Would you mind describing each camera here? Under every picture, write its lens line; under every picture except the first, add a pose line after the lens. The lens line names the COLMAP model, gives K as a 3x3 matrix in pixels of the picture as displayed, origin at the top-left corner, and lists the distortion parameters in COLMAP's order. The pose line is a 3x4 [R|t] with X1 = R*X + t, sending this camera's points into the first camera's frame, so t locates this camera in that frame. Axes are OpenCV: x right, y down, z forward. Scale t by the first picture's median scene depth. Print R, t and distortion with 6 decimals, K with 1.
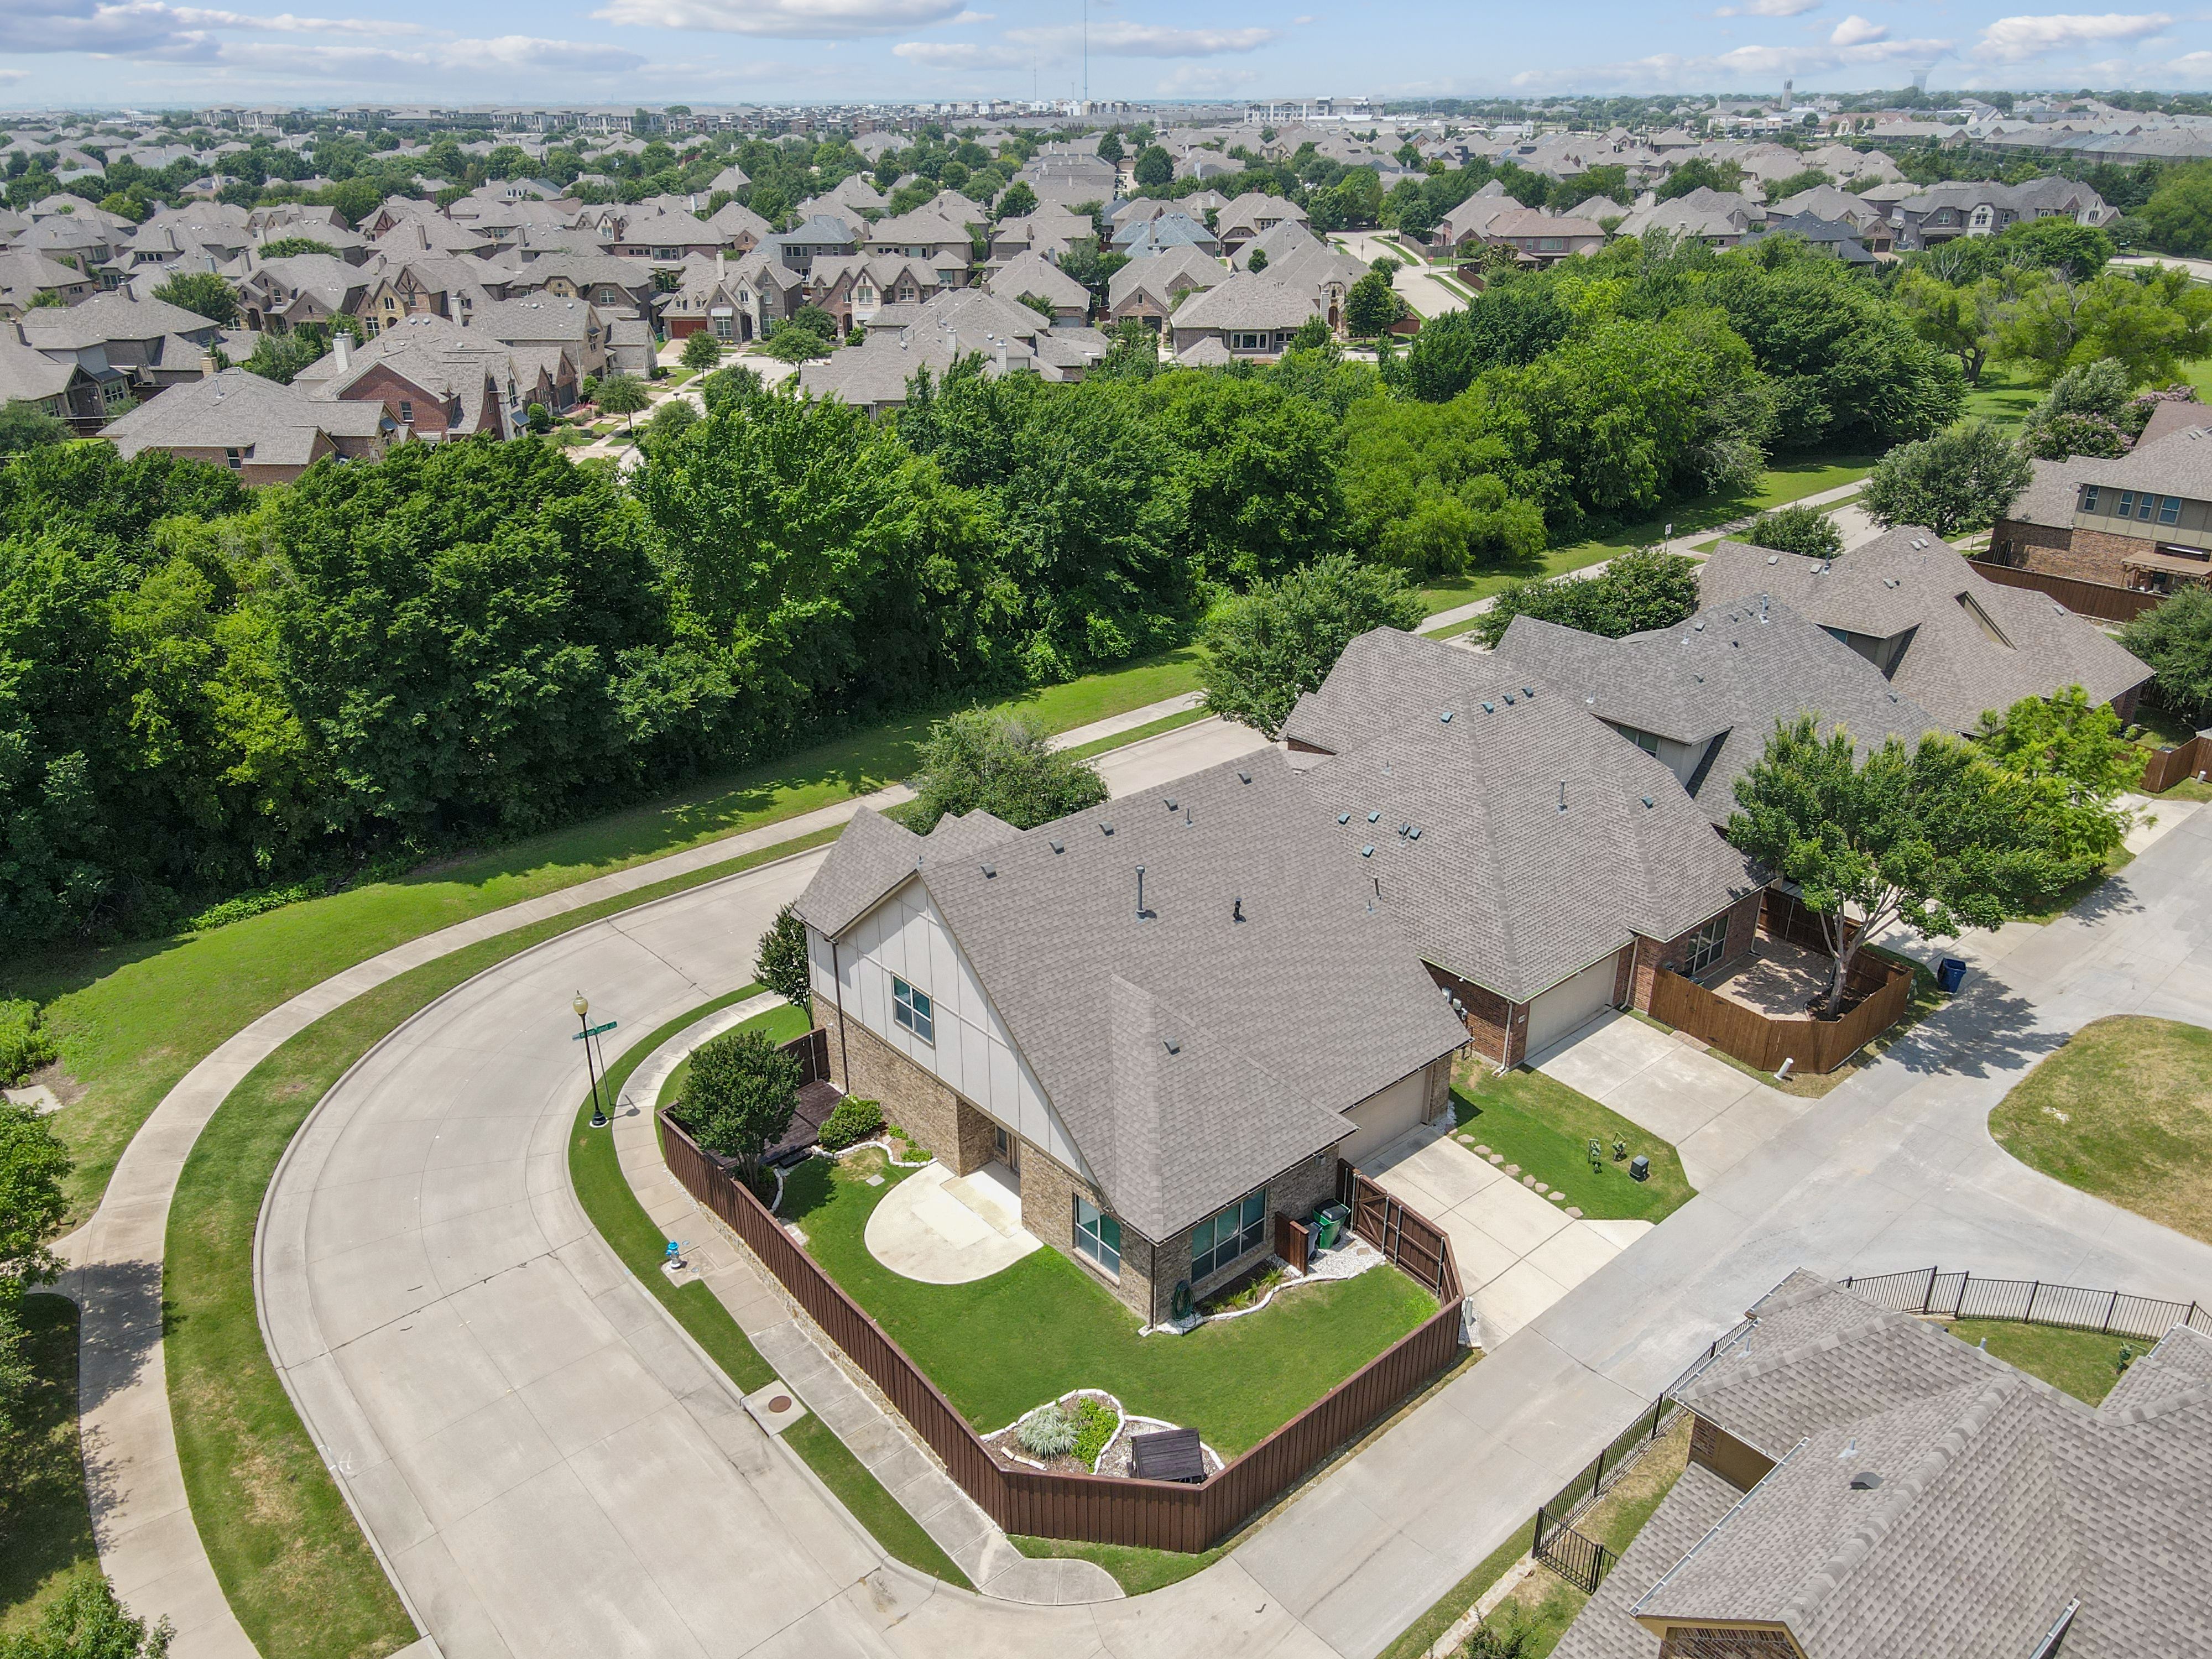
lens RADIAL K [[1598.2, 0, 1103.5], [0, 1598.2, 839.9], [0, 0, 1]] dist [0.003856, 0.010196]
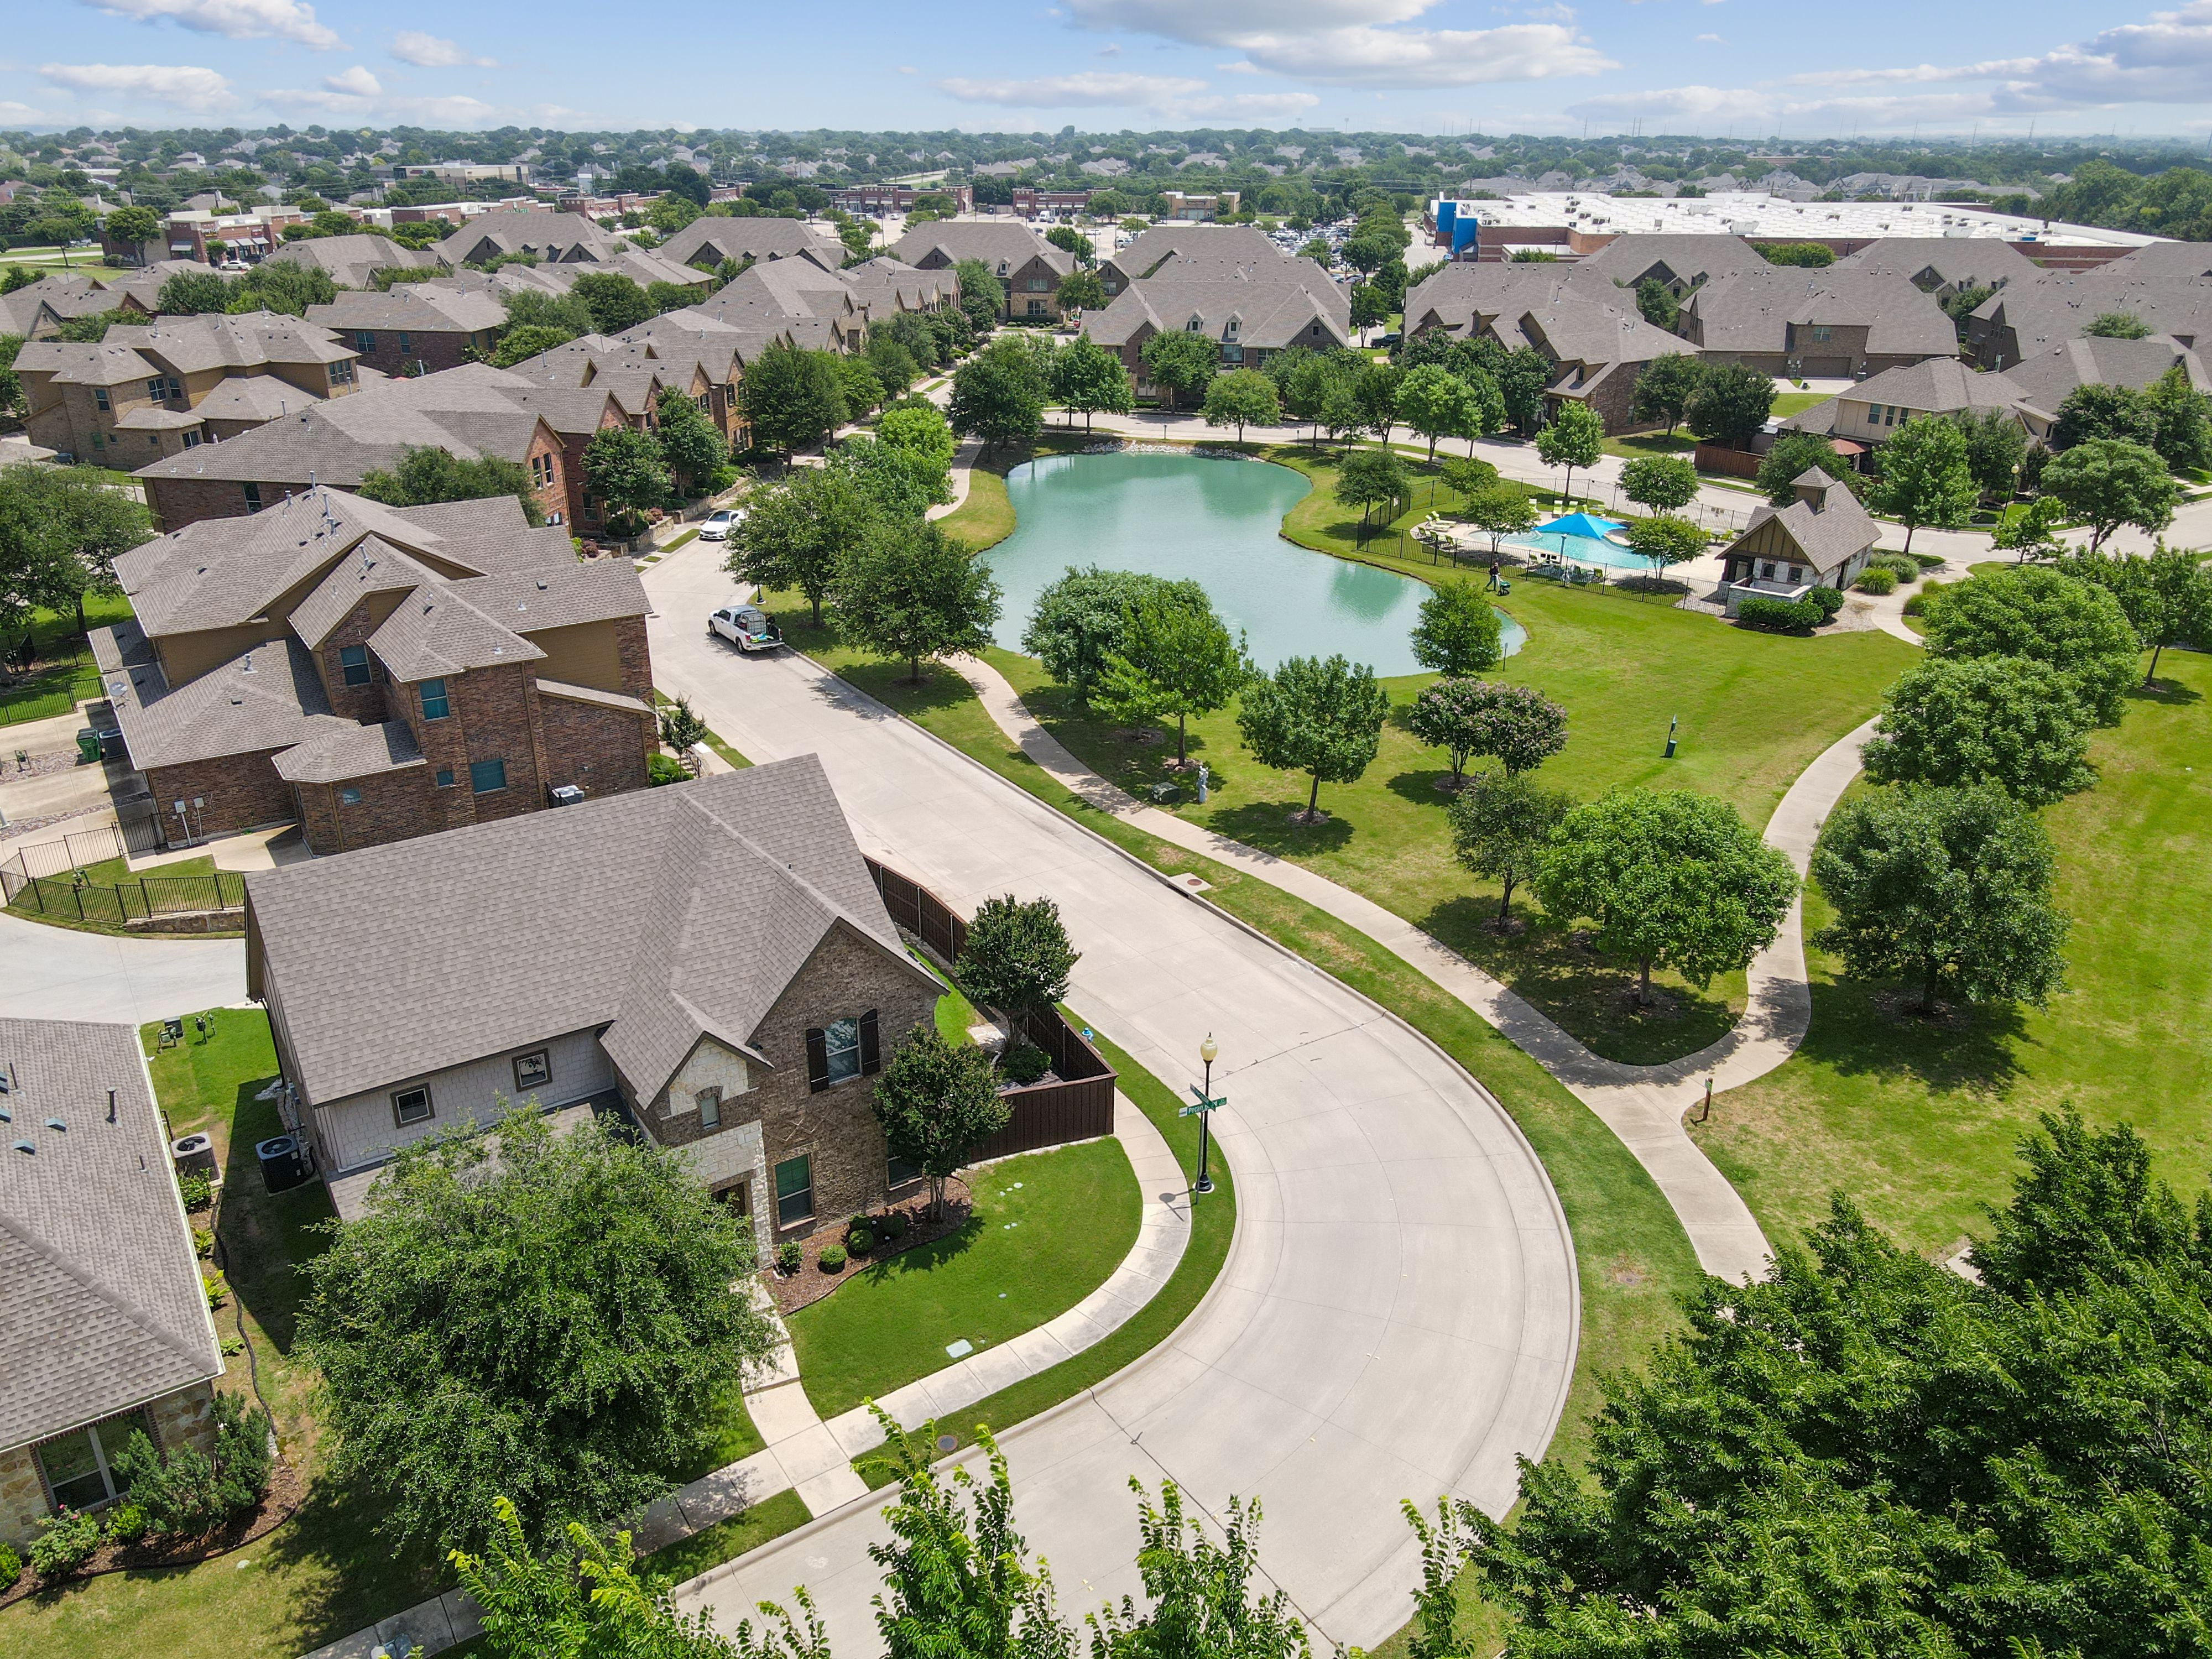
lens RADIAL K [[1605.6, 0, 1095.8], [0, 1605.6, 830.4], [0, 0, 1]] dist [-0.014880, 0.042519]
pose [[-0.992188, -0.051866, 0.113461, -0.419930], [0.050603, 0.663977, 0.746039, -0.706738], [-0.114030, 0.745952, -0.656165, 1.728728]]
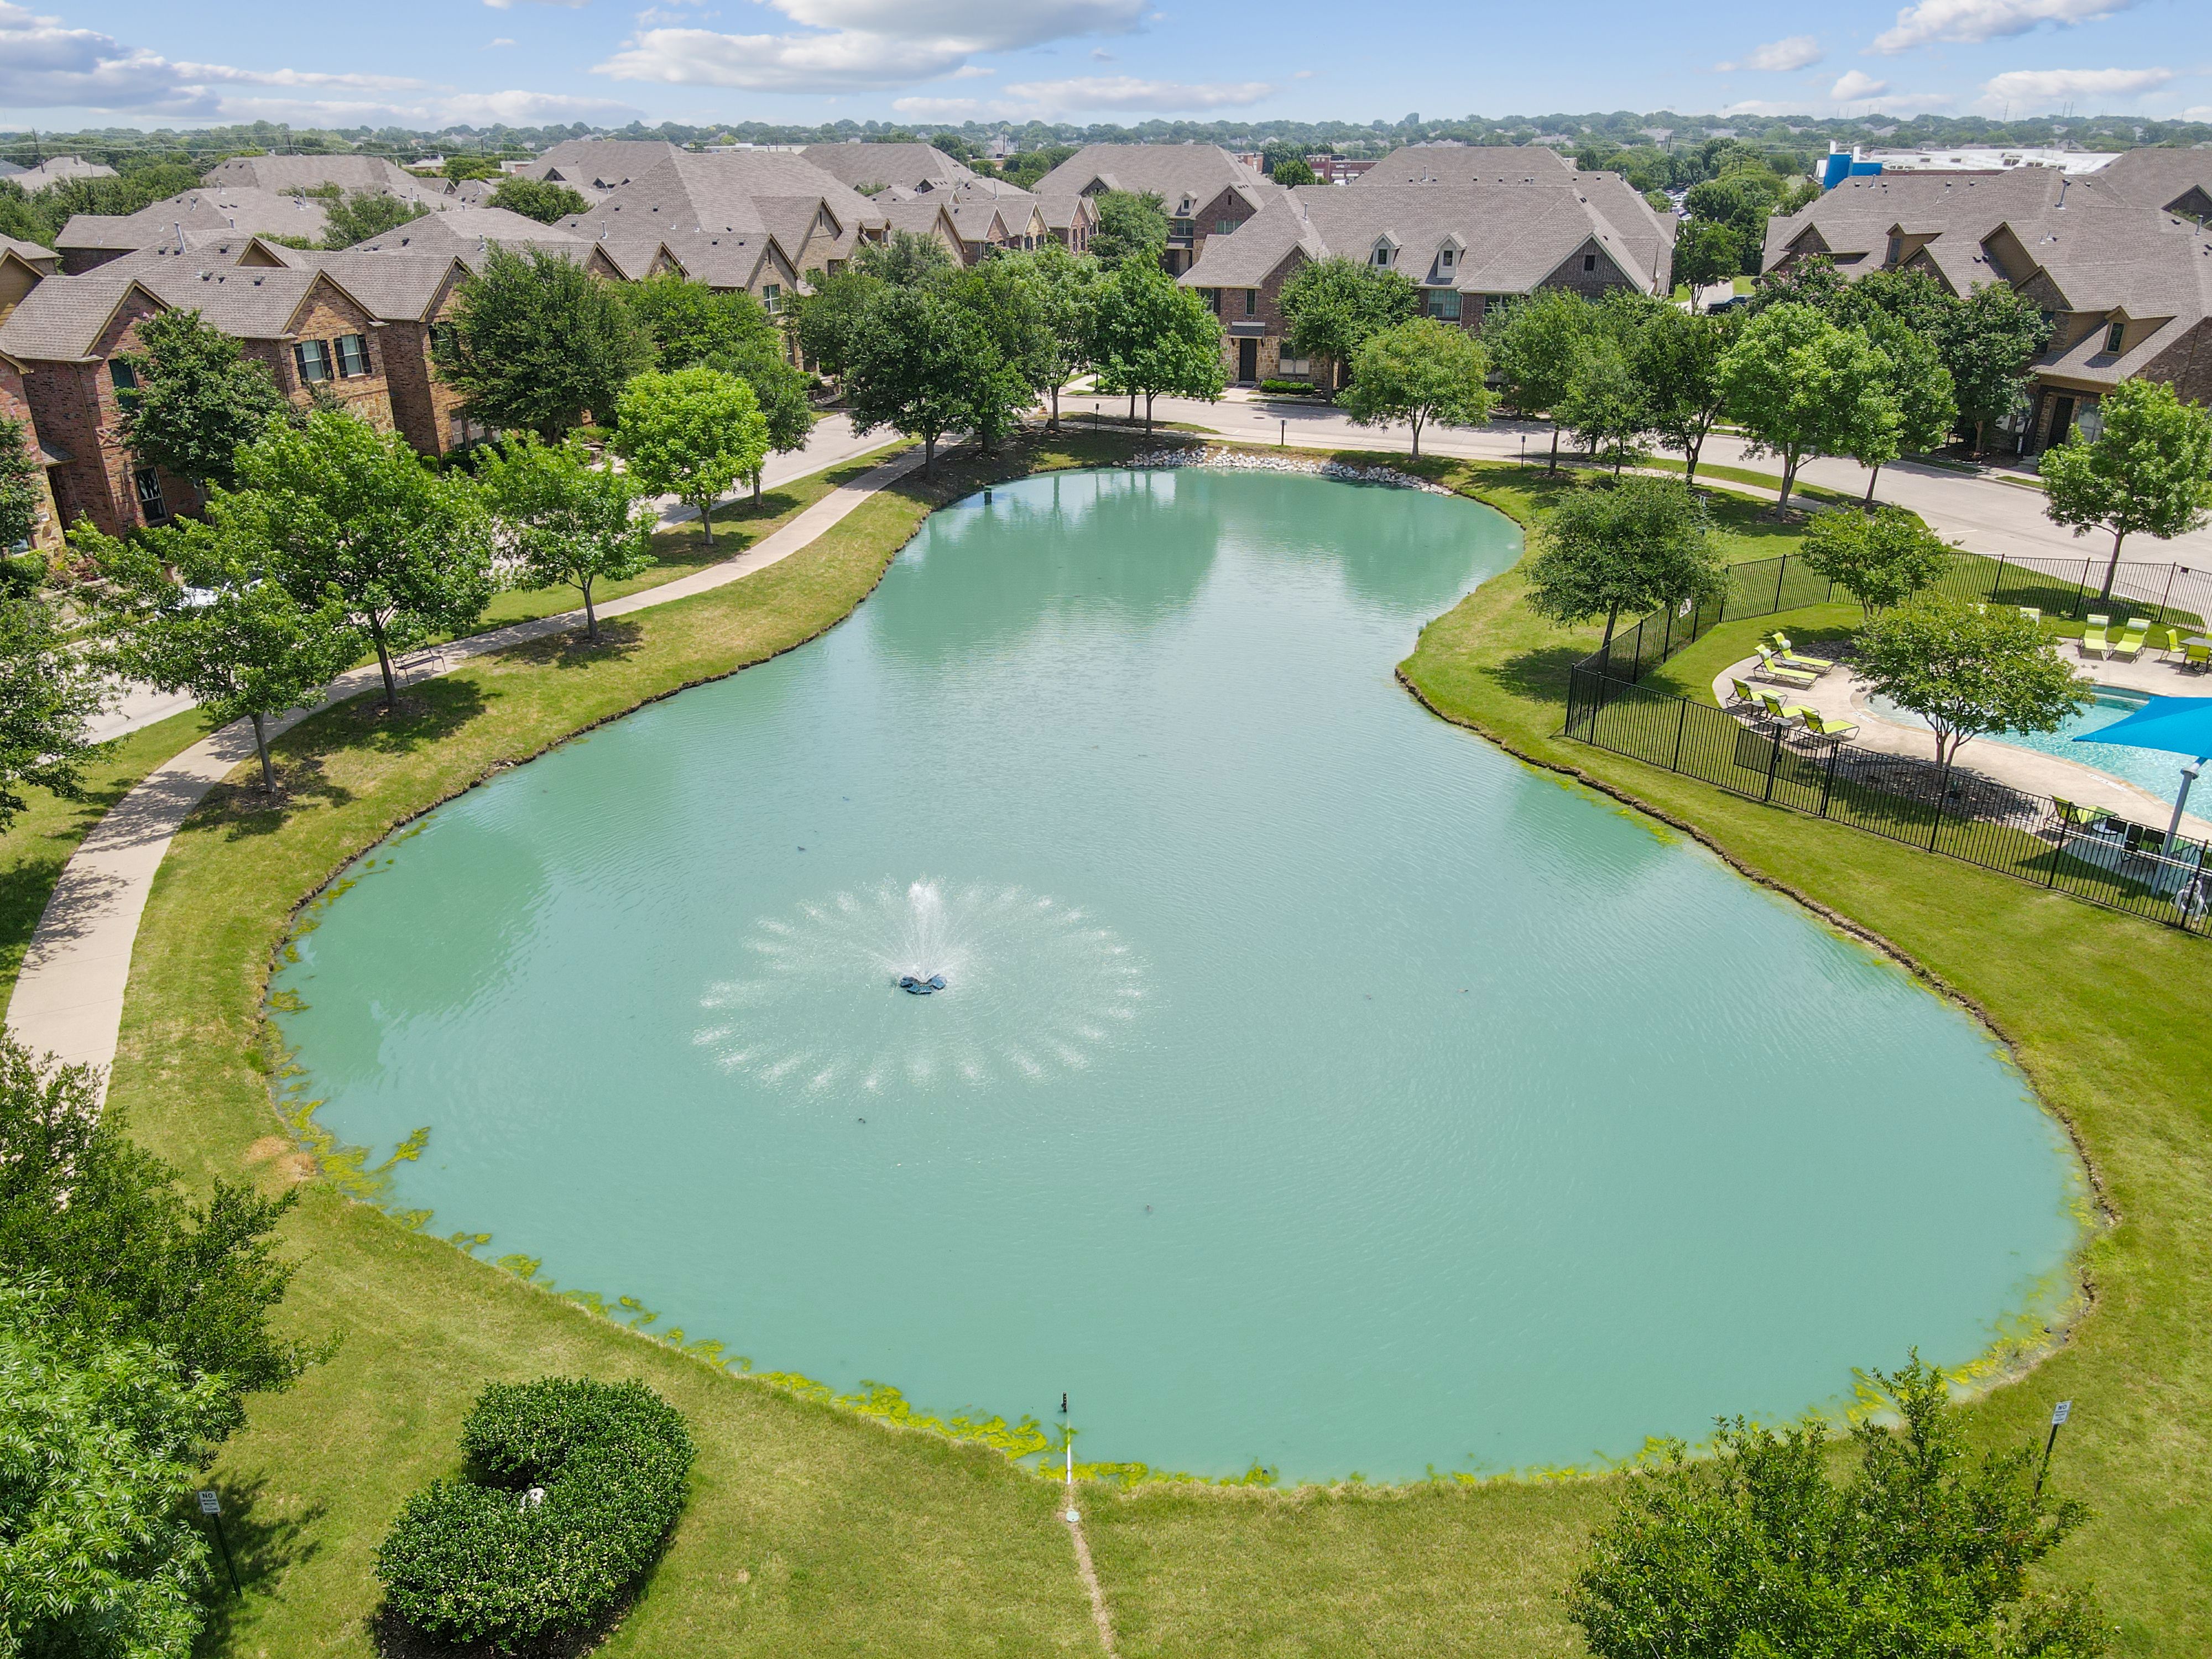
lens RADIAL K [[1605.6, 0, 1095.8], [0, 1605.6, 830.4], [0, 0, 1]] dist [-0.014880, 0.042519]
pose [[-0.946705, -0.122547, 0.297880, -0.550943], [0.141810, 0.671772, 0.727057, 0.198551], [-0.289206, 0.730551, -0.618592, 0.407833]]
